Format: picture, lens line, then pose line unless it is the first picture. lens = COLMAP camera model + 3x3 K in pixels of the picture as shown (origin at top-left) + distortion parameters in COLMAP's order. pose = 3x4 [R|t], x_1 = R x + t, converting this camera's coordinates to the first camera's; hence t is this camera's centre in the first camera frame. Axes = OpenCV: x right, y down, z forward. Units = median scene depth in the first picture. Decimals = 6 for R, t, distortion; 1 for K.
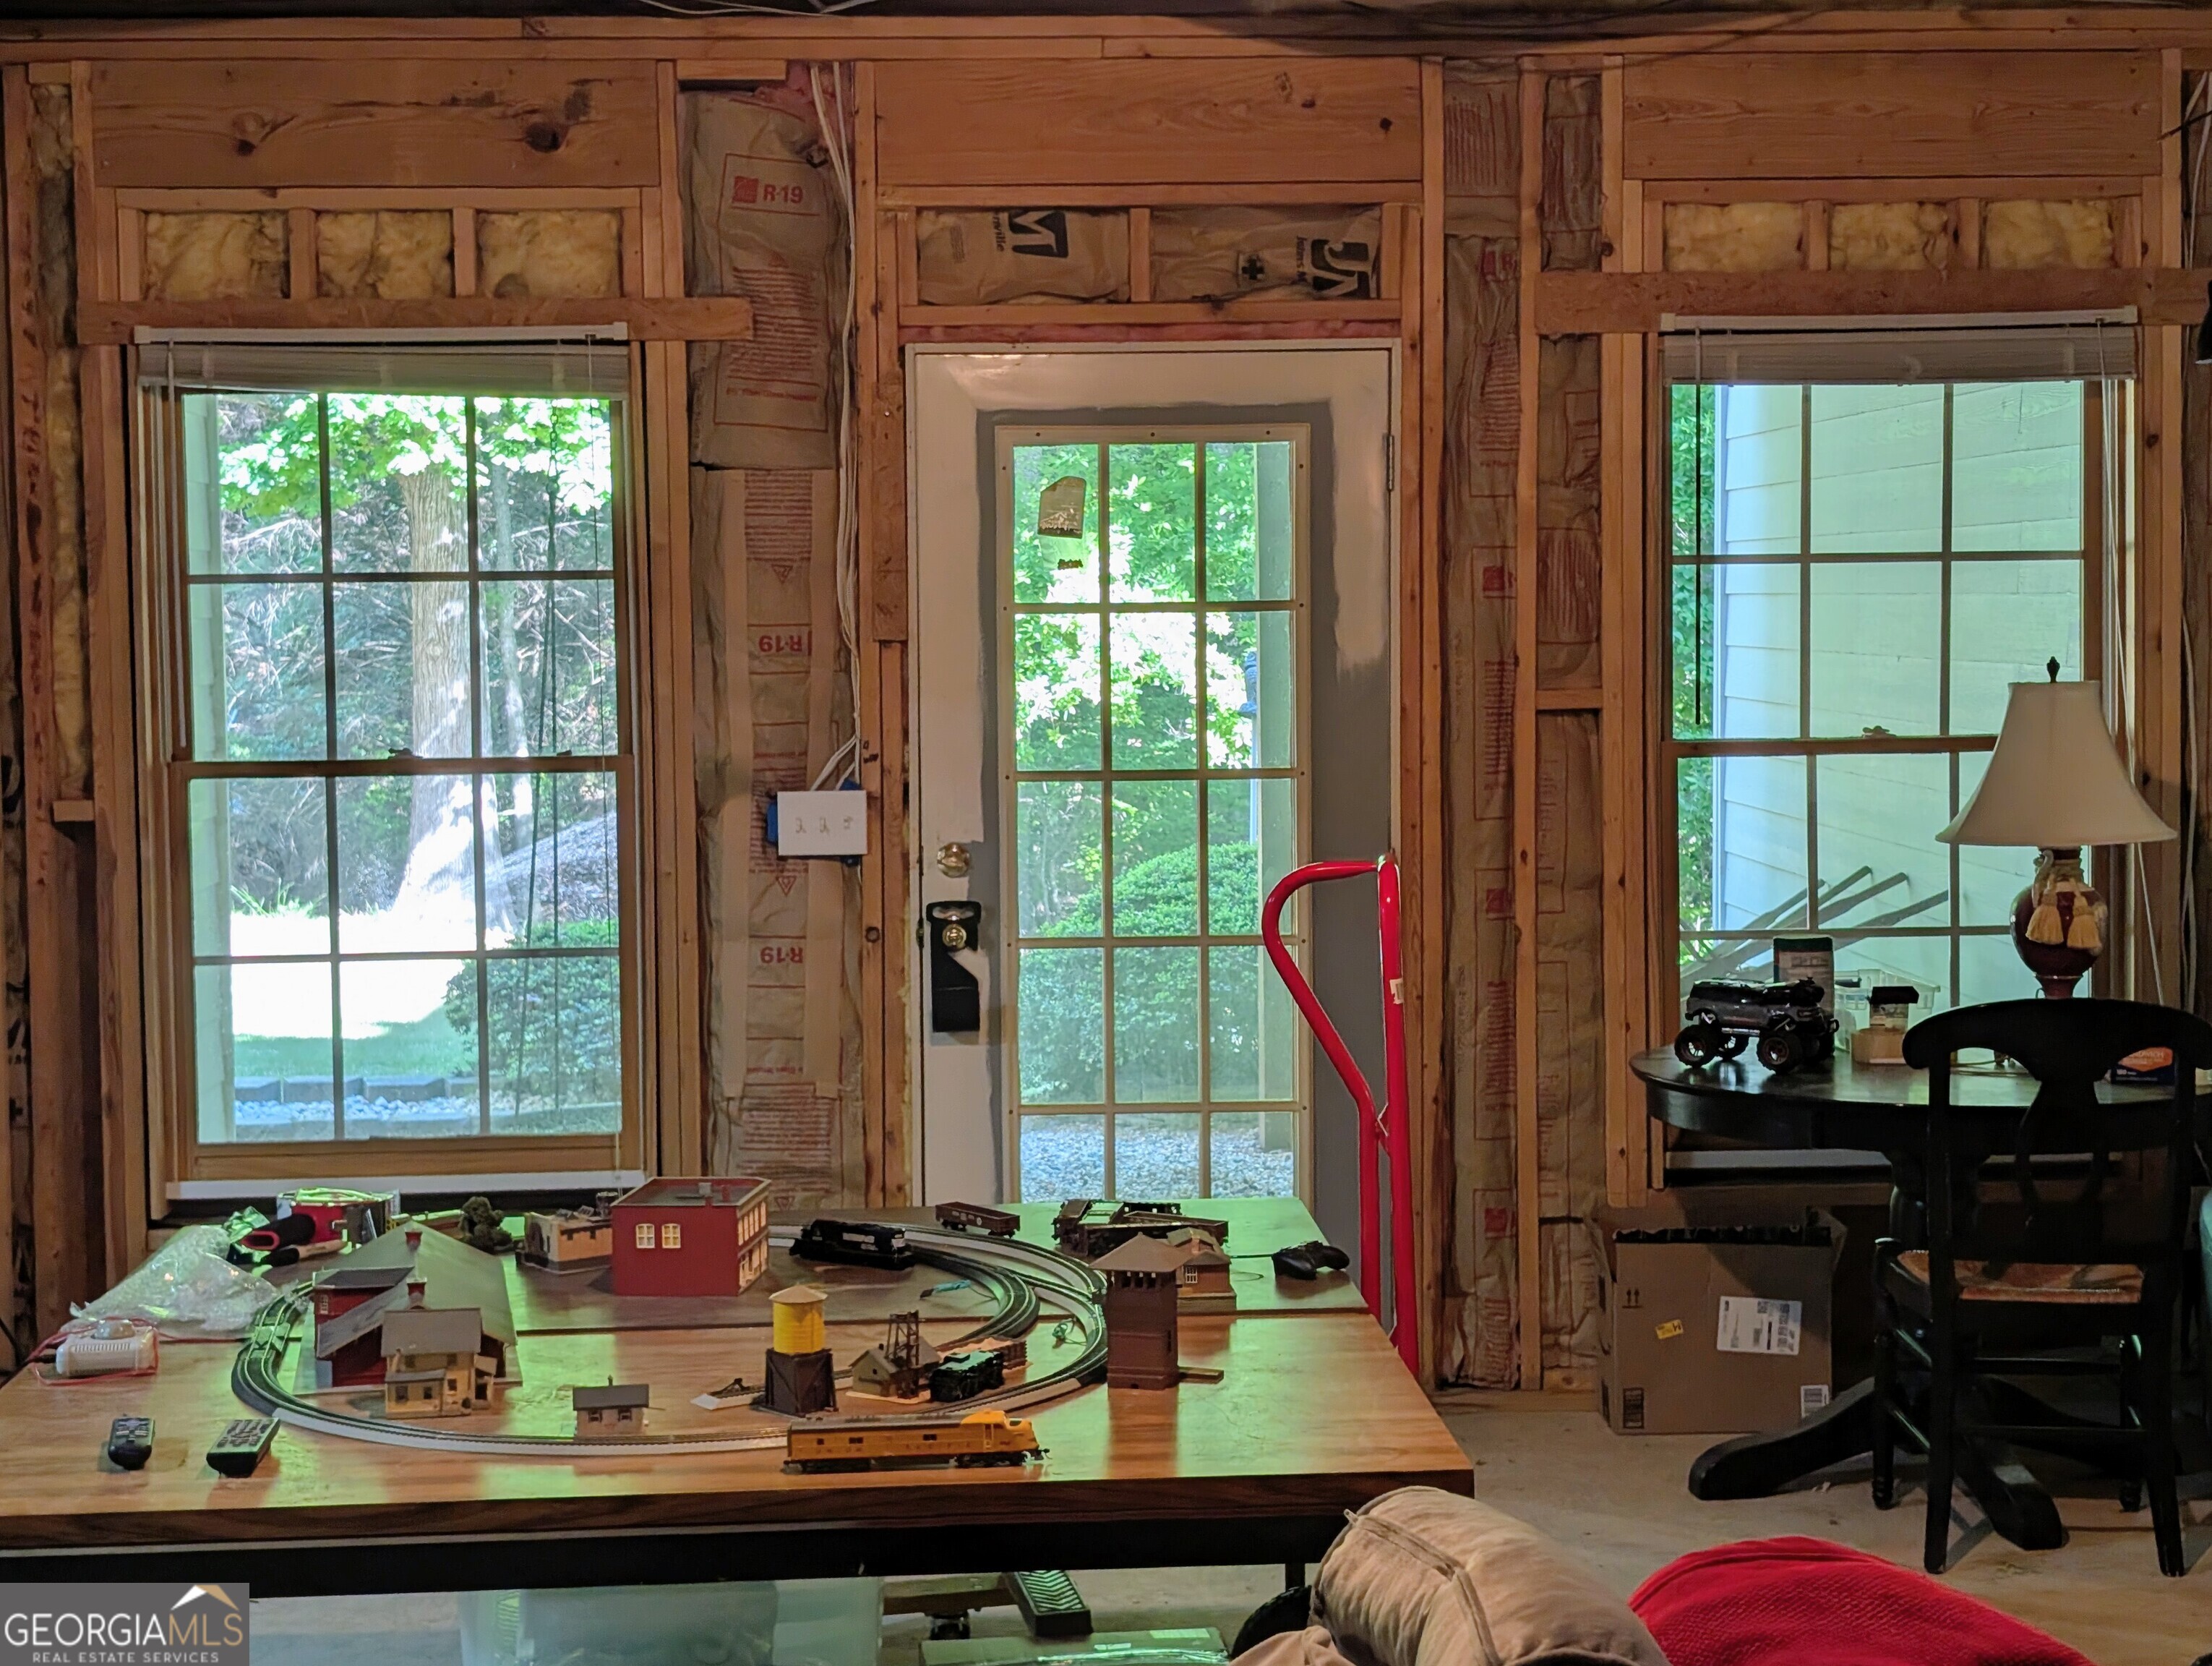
lens RADIAL K [[3472.5, 0, 1105.5], [0, 3472.5, 826.7], [0, 0, 1]] dist [0.100499, 0.000000]
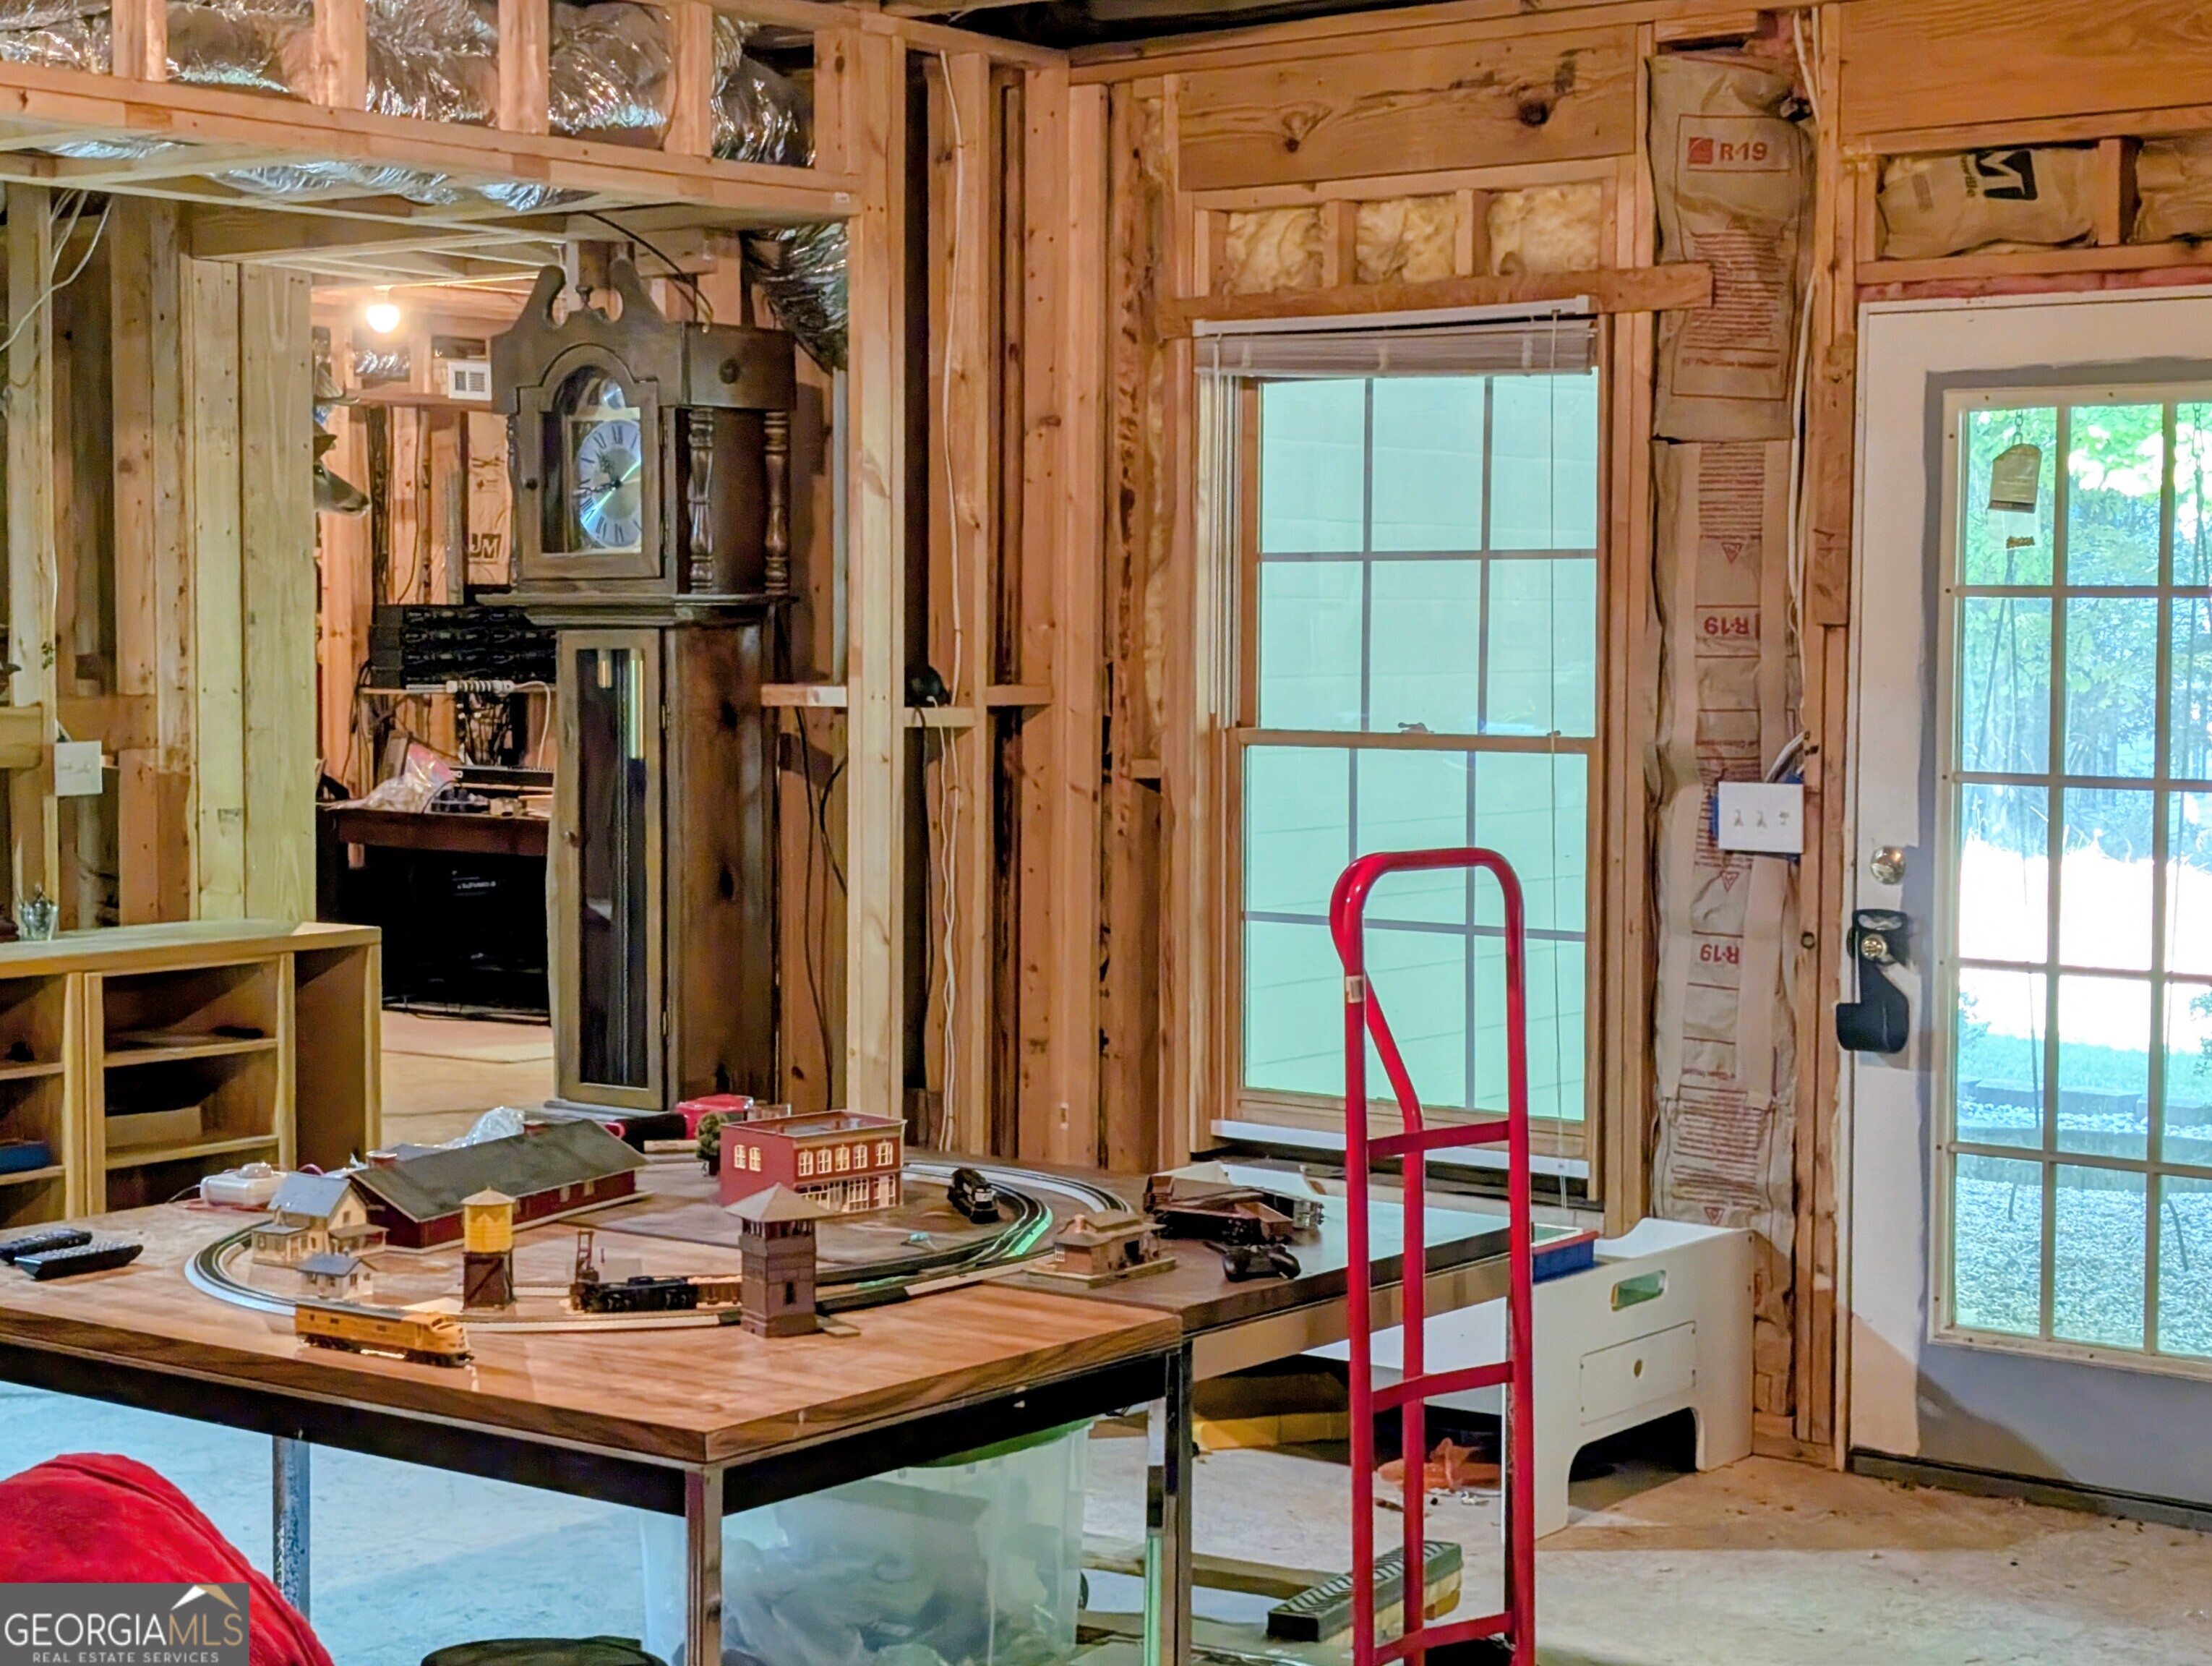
lens RADIAL K [[3762.5, 0, 1104.0], [0, 3762.5, 839.2], [0, 0, 1]] dist [0.041068, 0.000000]
pose [[0.742961, 0.056859, -0.666916, 0.469627], [-0.050762, 0.998302, 0.028562, -0.015313], [0.667408, 0.012633, 0.744585, 0.122183]]
